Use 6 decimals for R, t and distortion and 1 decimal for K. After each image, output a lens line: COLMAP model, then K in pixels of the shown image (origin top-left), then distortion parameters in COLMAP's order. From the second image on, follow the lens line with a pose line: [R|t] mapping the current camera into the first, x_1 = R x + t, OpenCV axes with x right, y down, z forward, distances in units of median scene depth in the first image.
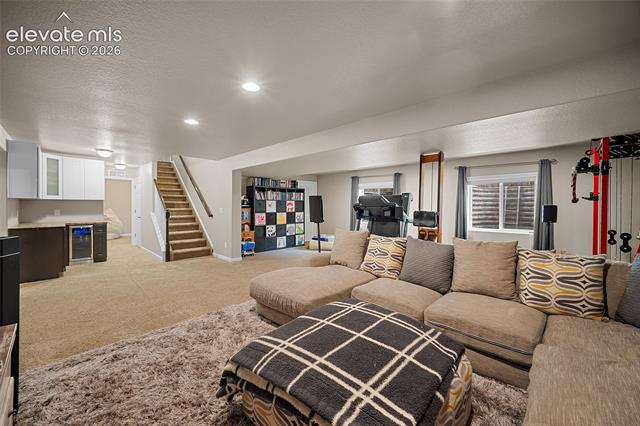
lens RADIAL K [[250.3, 0, 320.0], [0, 250.3, 209.8], [0, 0, 1]] dist [-0.001074, -0.000177]
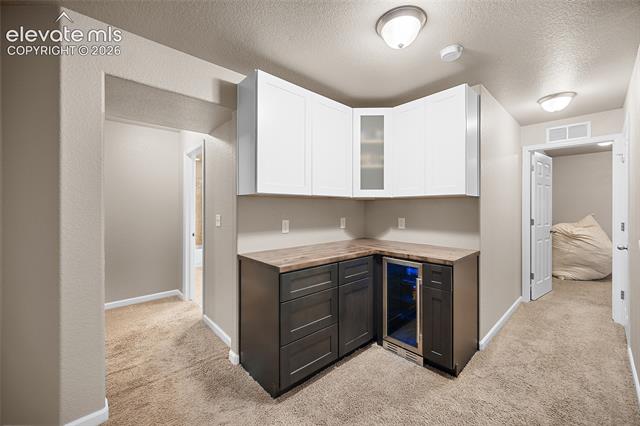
lens RADIAL K [[250.3, 0, 320.0], [0, 250.3, 209.8], [0, 0, 1]] dist [-0.001074, -0.000177]
pose [[-0.063028, -0.009407, -0.997967, -0.553021], [-0.015488, 0.999844, -0.008447, -0.011604], [0.997892, 0.014924, -0.063164, 0.905692]]
